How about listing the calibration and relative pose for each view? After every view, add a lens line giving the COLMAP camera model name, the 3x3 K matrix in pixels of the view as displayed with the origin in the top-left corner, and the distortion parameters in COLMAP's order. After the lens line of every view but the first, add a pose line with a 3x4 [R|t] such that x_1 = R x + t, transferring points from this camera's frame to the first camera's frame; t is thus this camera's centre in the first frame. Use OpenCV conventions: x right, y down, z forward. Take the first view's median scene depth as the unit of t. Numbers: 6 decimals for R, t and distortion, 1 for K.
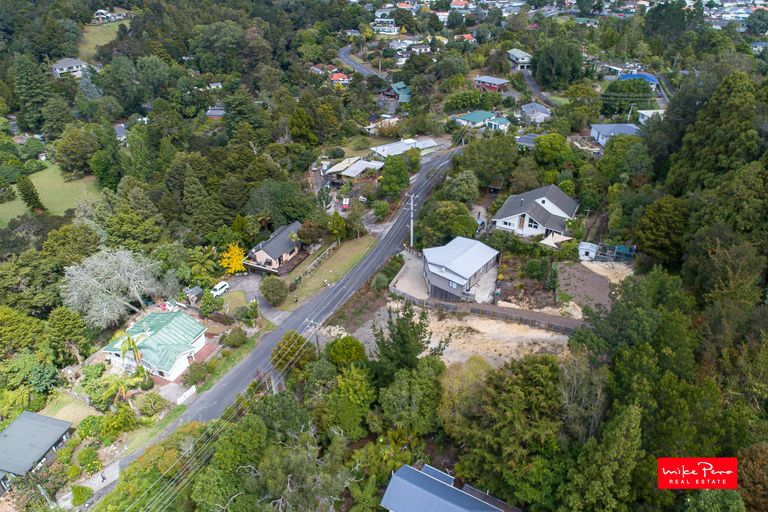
lens RADIAL K [[504.7, 0, 392.1], [0, 504.7, 263.0], [0, 0, 1]] dist [-0.016590, 0.007161]
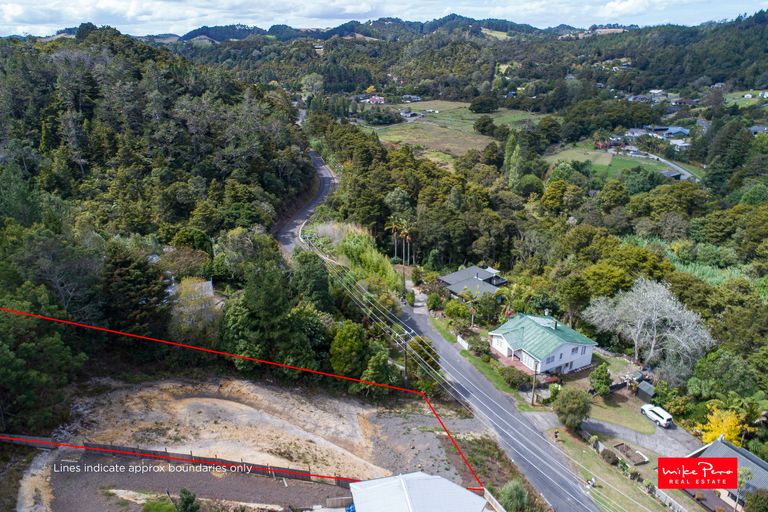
lens RADIAL K [[504.7, 0, 382.2], [0, 504.7, 273.8], [0, 0, 1]] dist [-0.016590, 0.007161]
pose [[-0.634027, 0.324075, -0.702129, 0.323252], [-0.412924, 0.625799, 0.661717, -0.362881], [0.653838, 0.709472, -0.262955, 0.744278]]
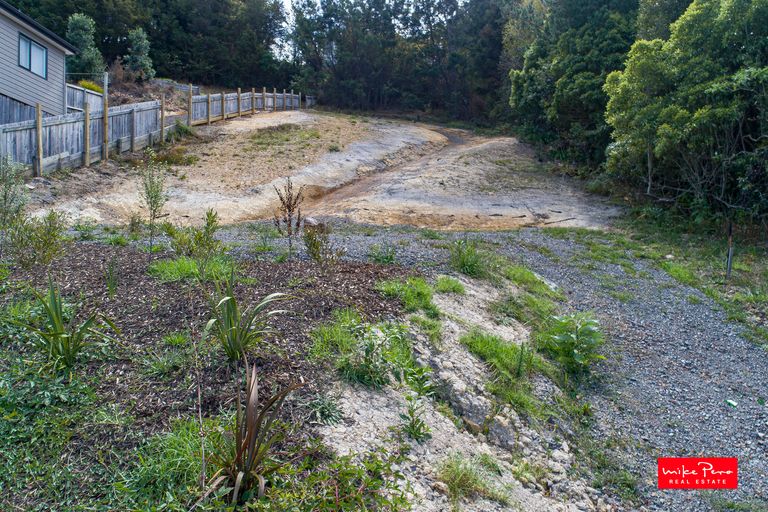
lens RADIAL K [[504.7, 0, 381.3], [0, 504.7, 254.3], [0, 0, 1]] dist [-0.016590, 0.007161]
pose [[-0.610163, -0.008725, 0.792228, -0.111043], [0.429271, 0.836803, 0.339834, 0.080336], [-0.665903, 0.547435, -0.506841, 0.800861]]
